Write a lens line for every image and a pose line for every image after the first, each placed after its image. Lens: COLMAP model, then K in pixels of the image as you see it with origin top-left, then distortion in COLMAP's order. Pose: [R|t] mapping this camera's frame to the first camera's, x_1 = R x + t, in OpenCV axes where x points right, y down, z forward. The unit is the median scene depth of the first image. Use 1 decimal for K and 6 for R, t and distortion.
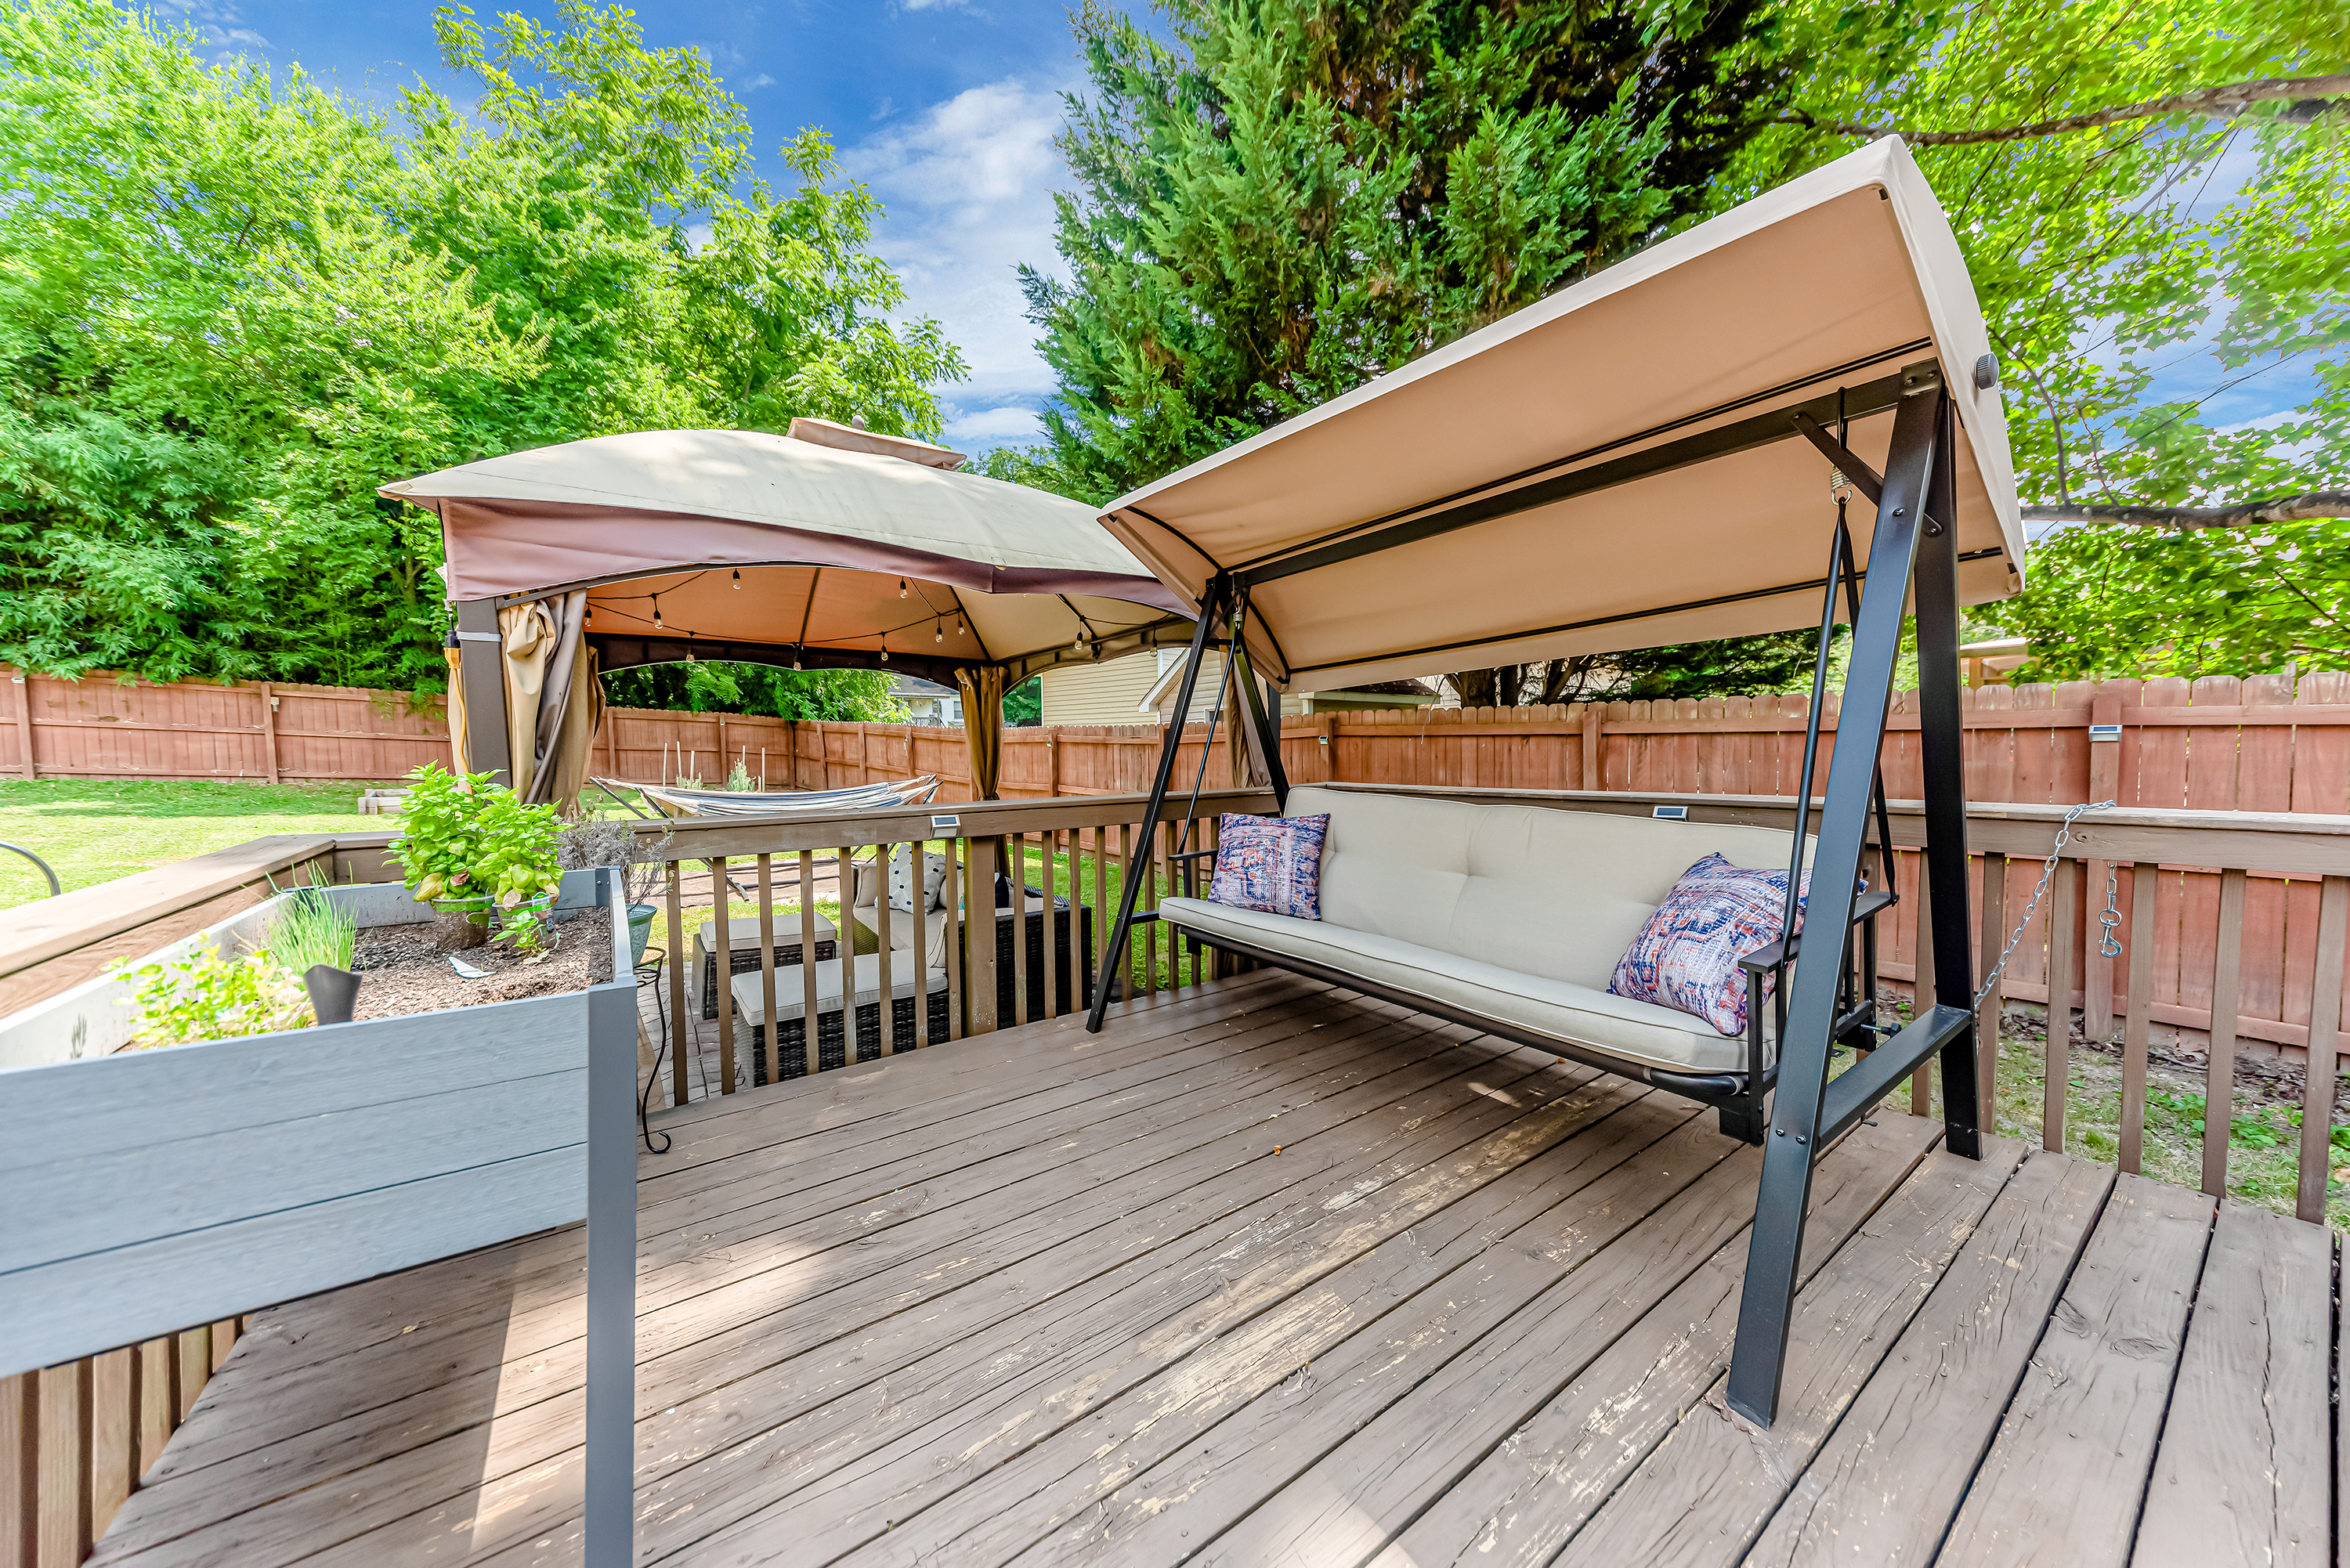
lens RADIAL K [[809.1, 0, 1194.8], [0, 809.1, 794.2], [0, 0, 1]] dist [0.013815, -0.002245]
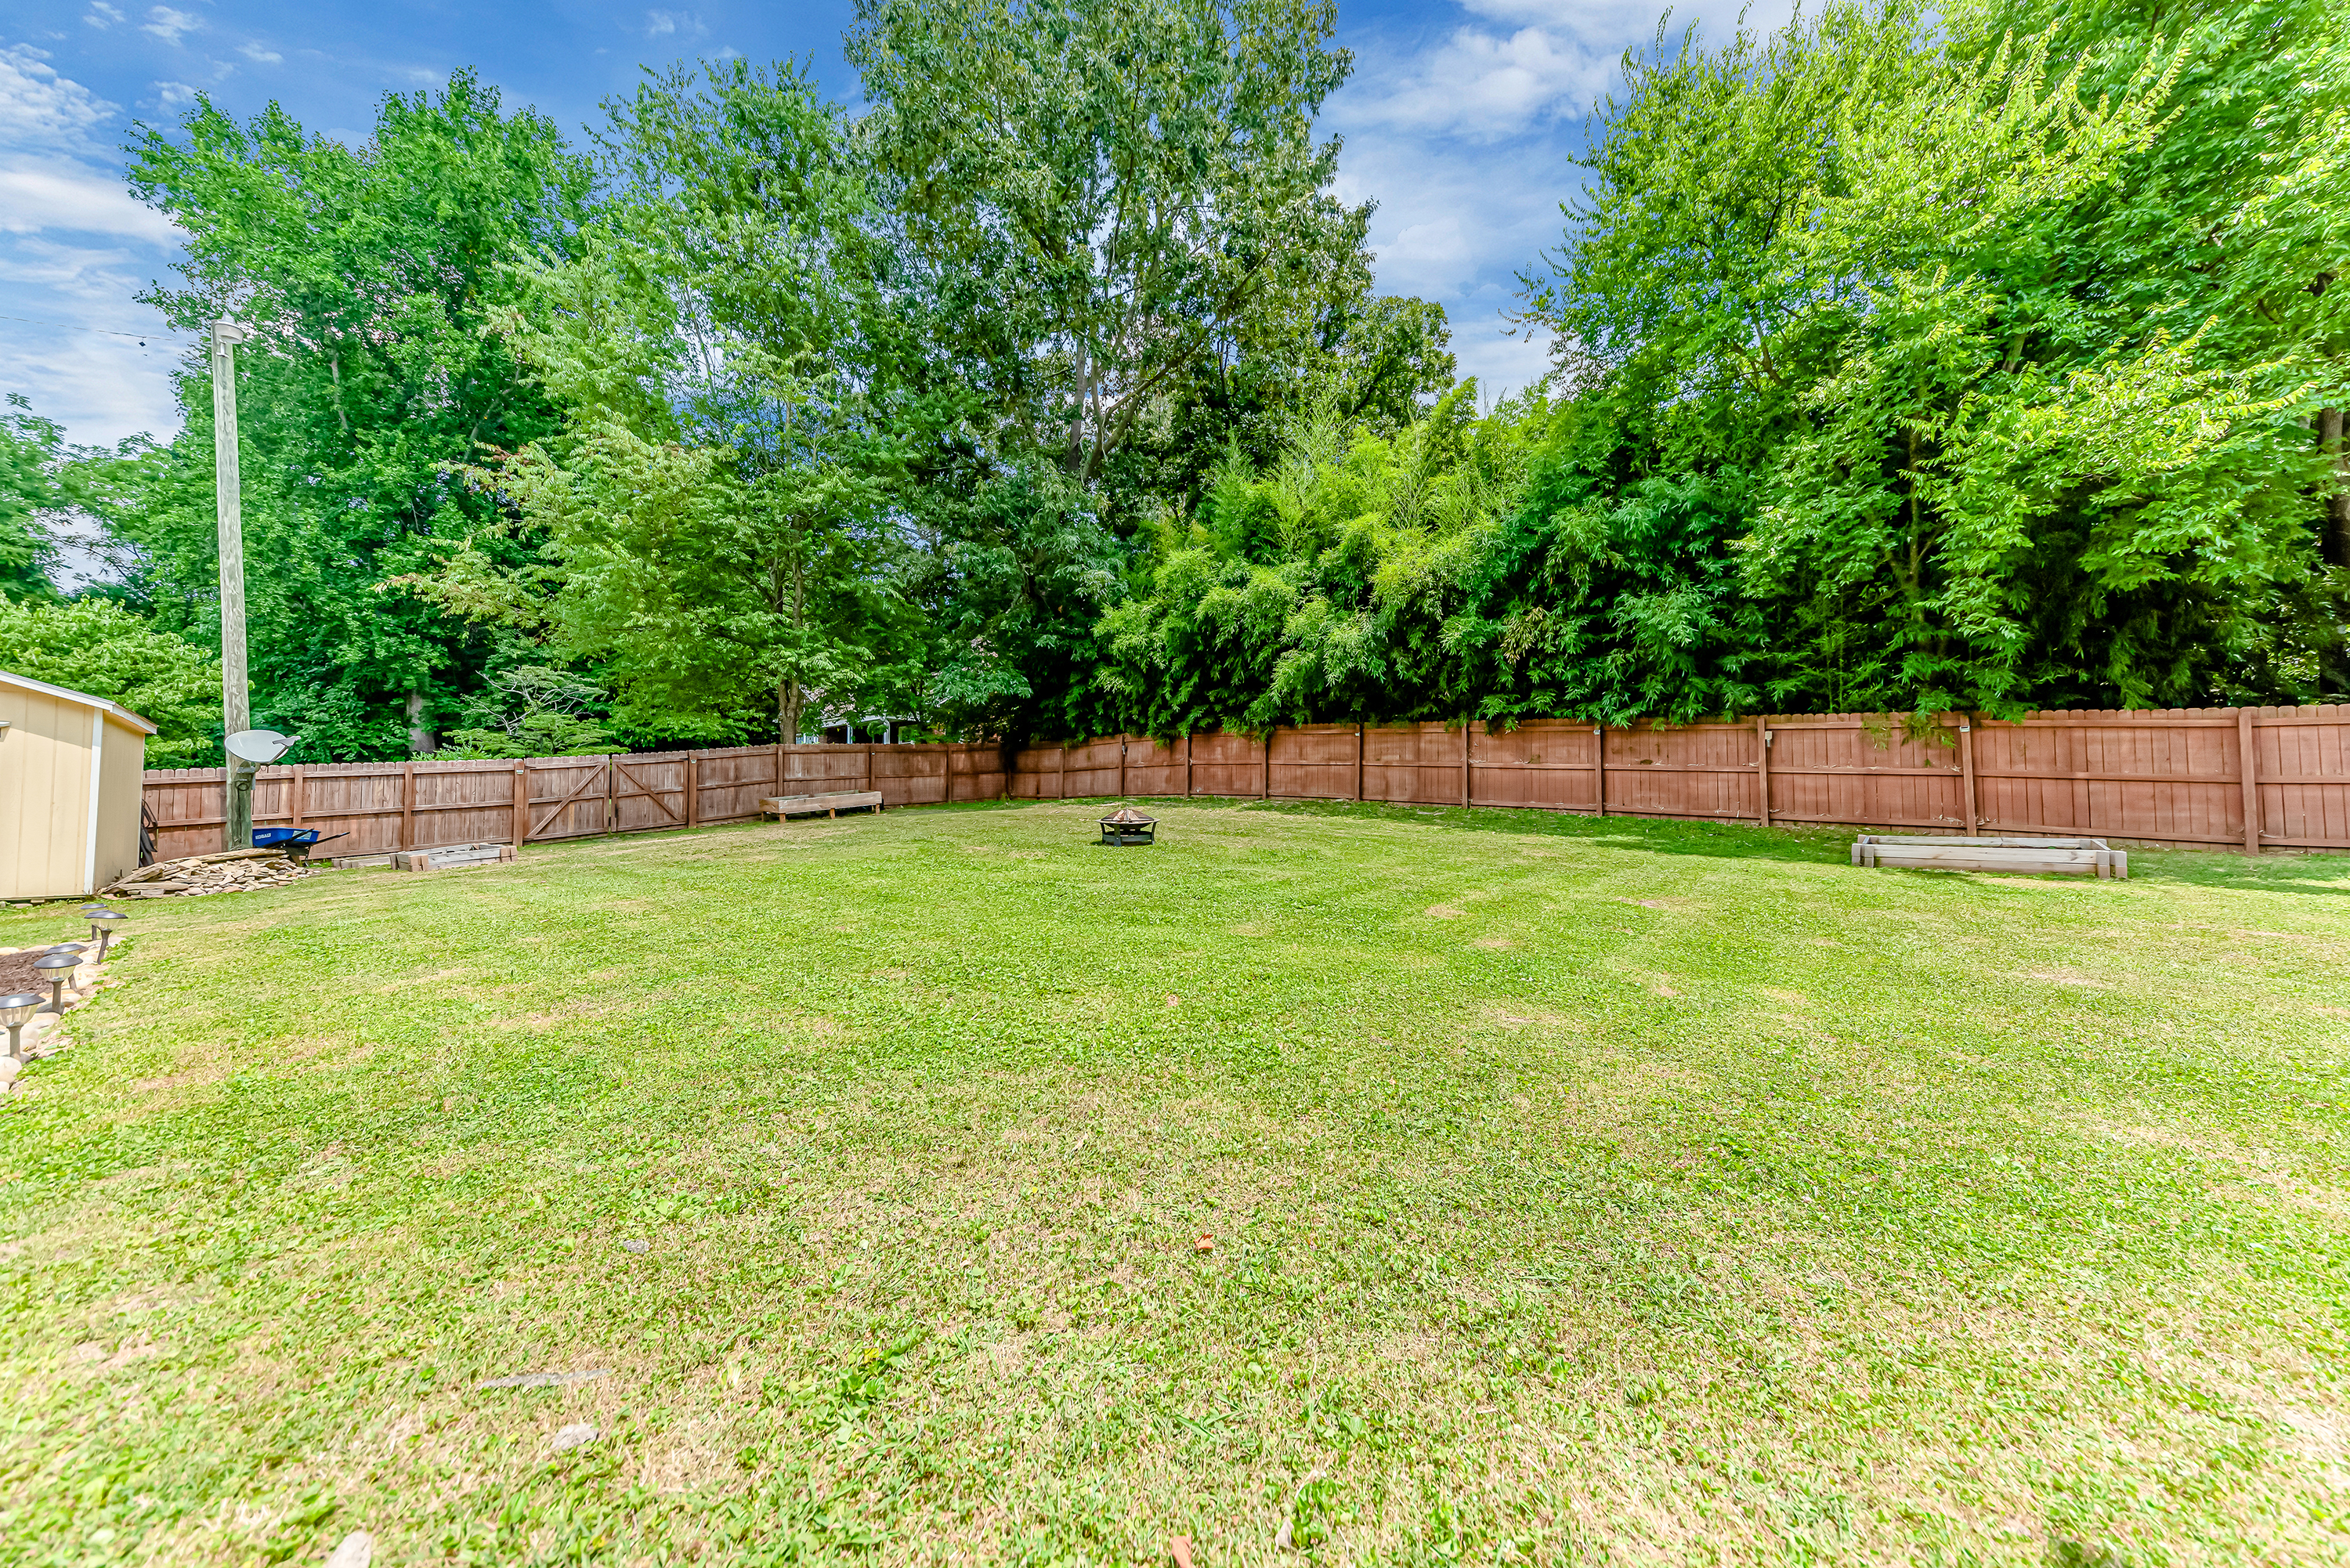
lens RADIAL K [[847.2, 0, 1187.4], [0, 847.2, 781.3], [0, 0, 1]] dist [0.011377, 0.000052]
pose [[0.126993, -0.025389, -0.991579, -0.280700], [-0.060661, 0.997602, -0.033312, 0.009090], [0.990047, 0.064381, 0.125149, 0.259050]]
